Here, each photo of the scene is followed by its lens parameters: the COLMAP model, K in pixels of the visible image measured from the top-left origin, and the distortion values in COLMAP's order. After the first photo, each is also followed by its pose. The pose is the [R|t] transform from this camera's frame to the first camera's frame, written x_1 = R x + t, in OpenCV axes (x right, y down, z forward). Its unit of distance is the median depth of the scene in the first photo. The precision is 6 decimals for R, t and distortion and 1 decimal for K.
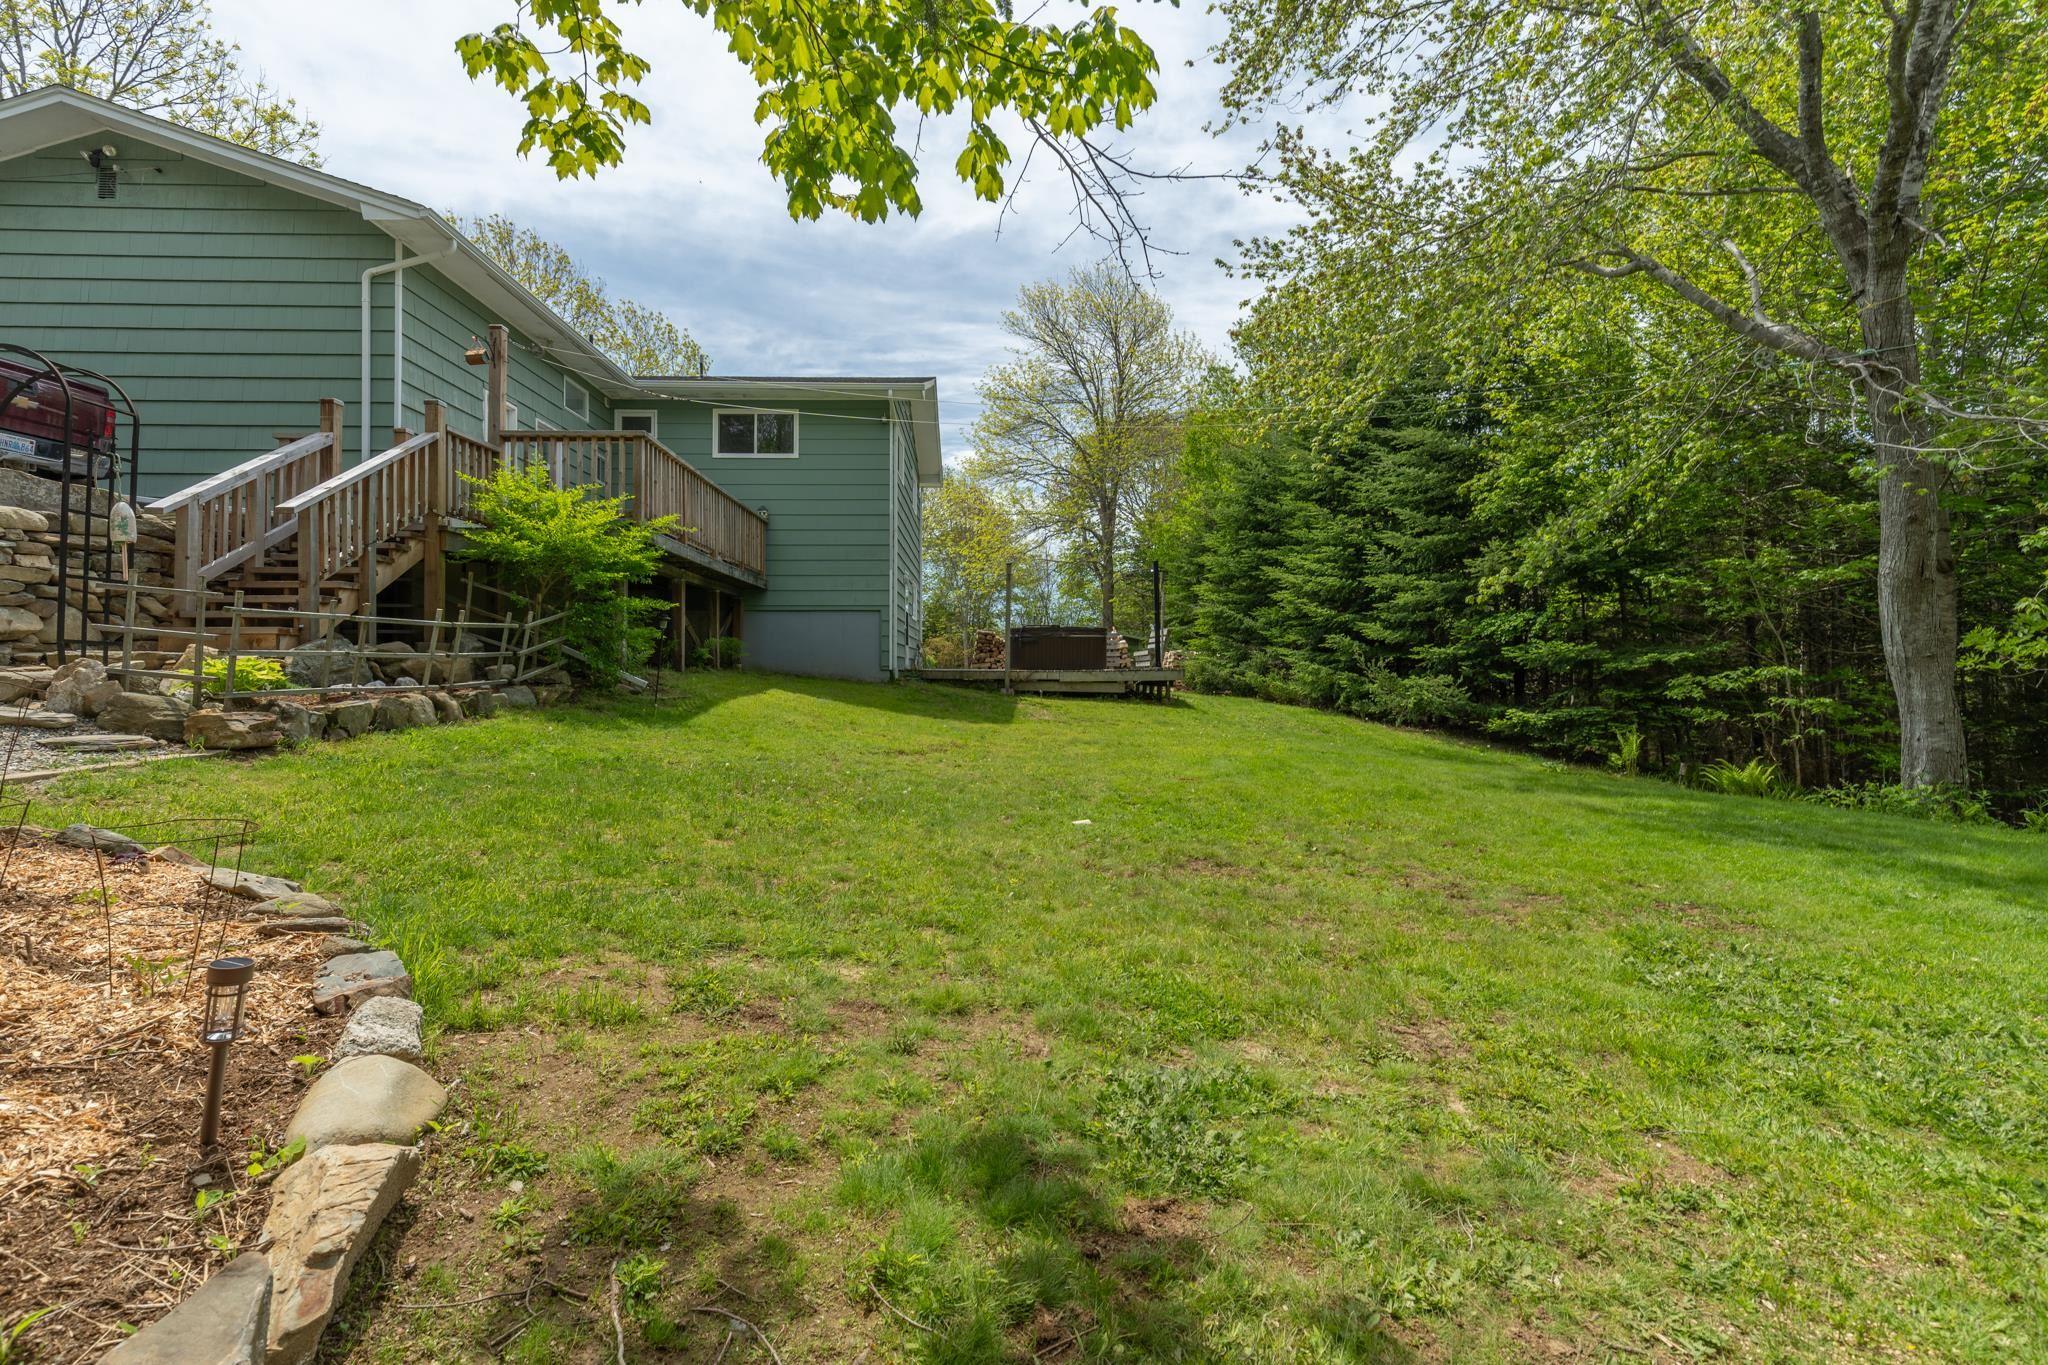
lens RADIAL K [[945.2, 0, 1027.9], [0, 945.2, 647.7], [0, 0, 1]] dist [0.003866, -0.001876]
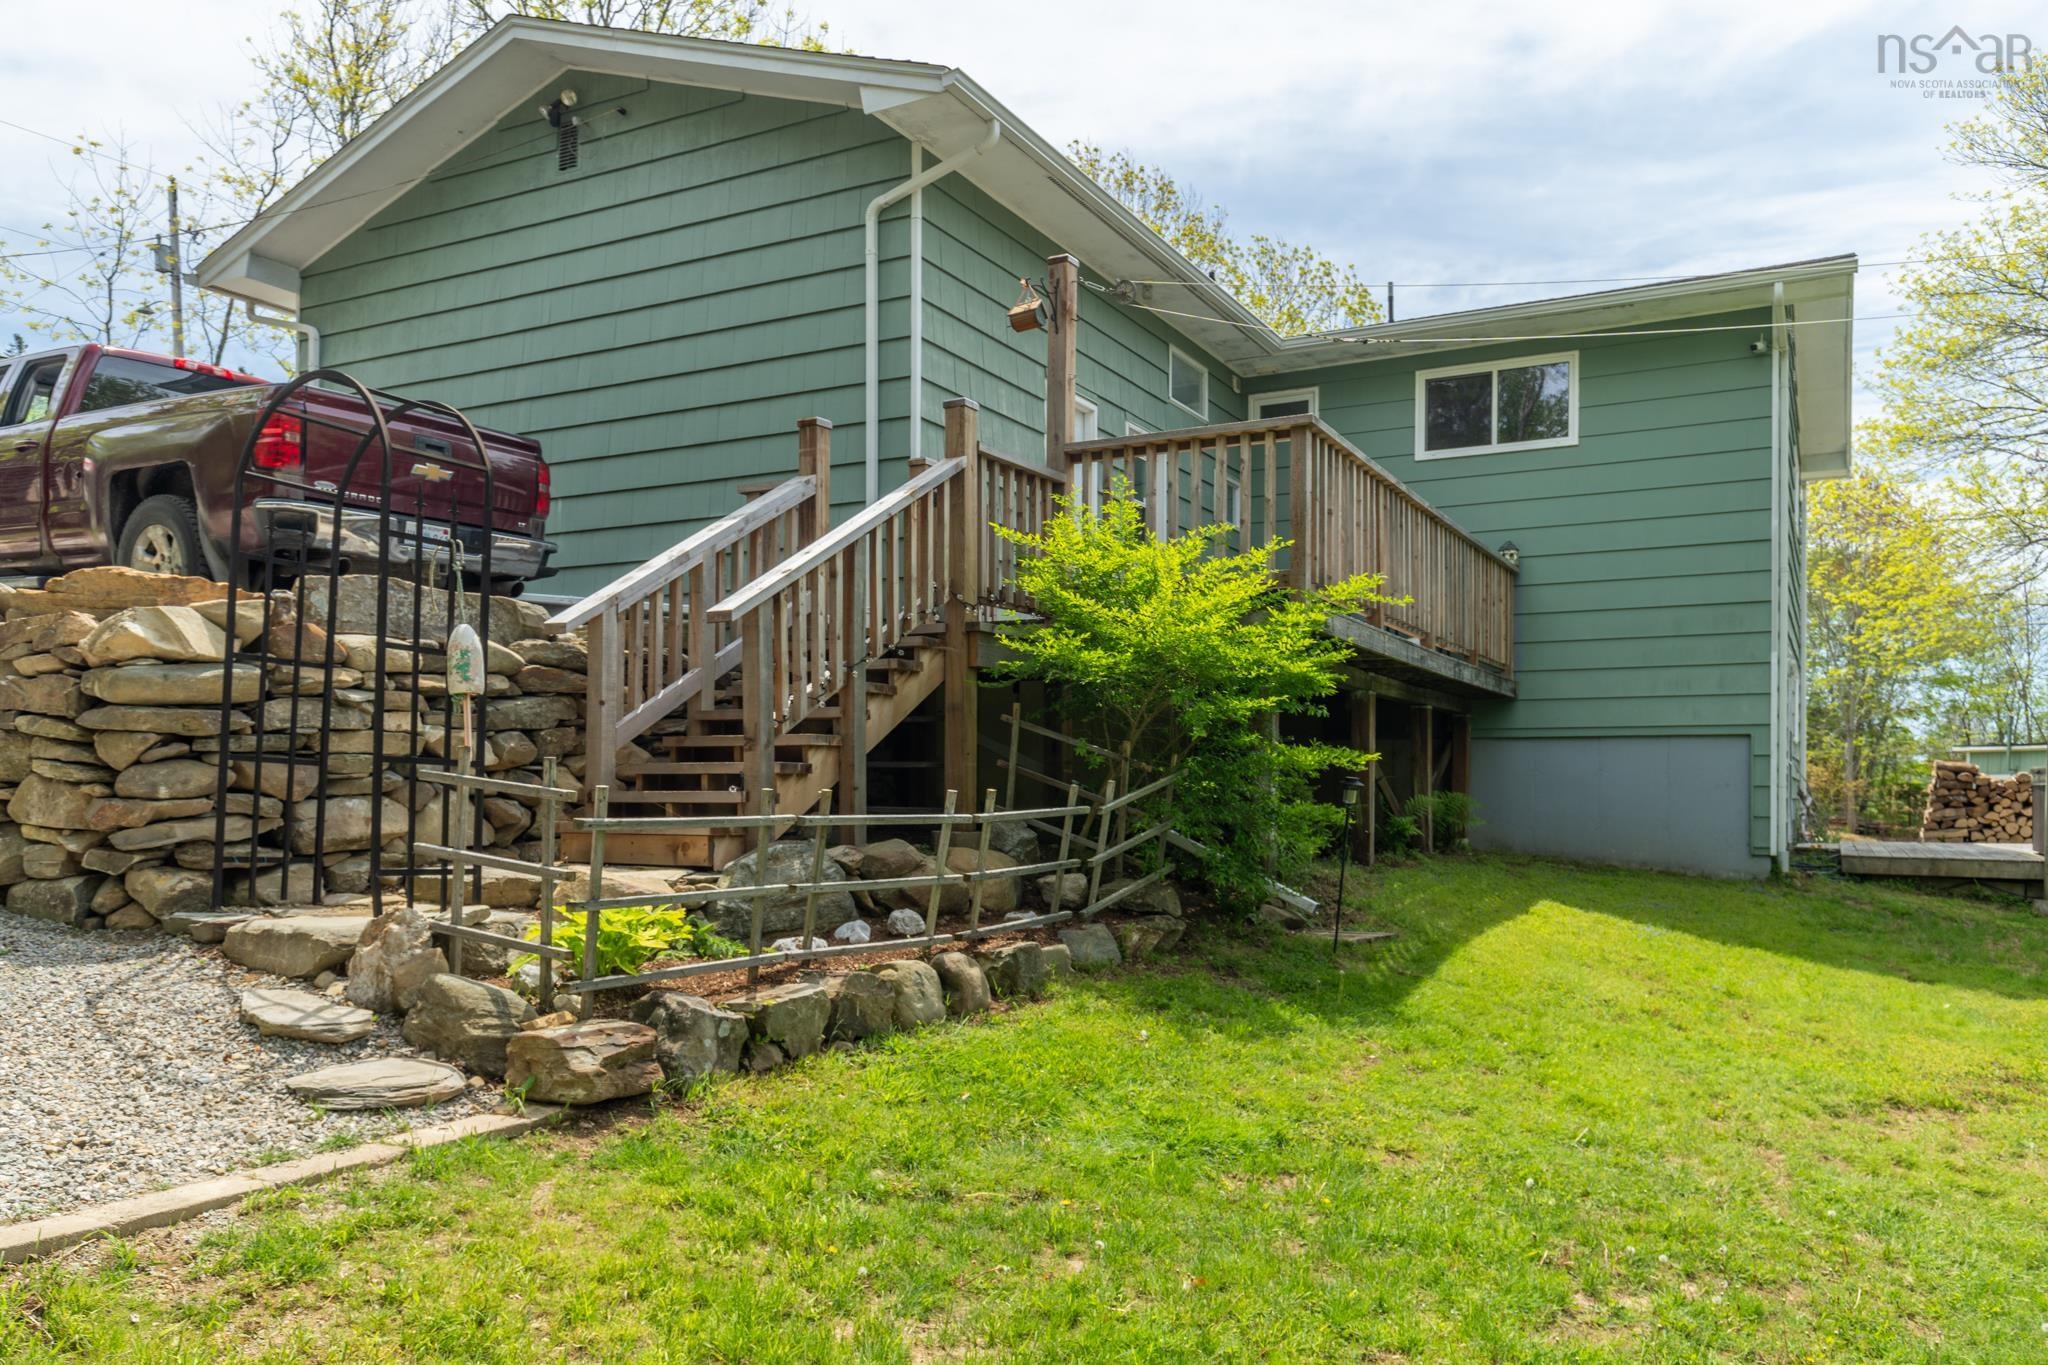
lens RADIAL K [[1481.6, 0, 1030.3], [0, 1481.6, 690.0], [0, 0, 1]] dist [0.011128, 0.000854]
pose [[0.852362, -0.022548, -0.522466, -0.133689], [-0.002719, 0.998865, -0.047545, -0.047239], [0.522945, 0.041946, 0.851334, 0.274822]]
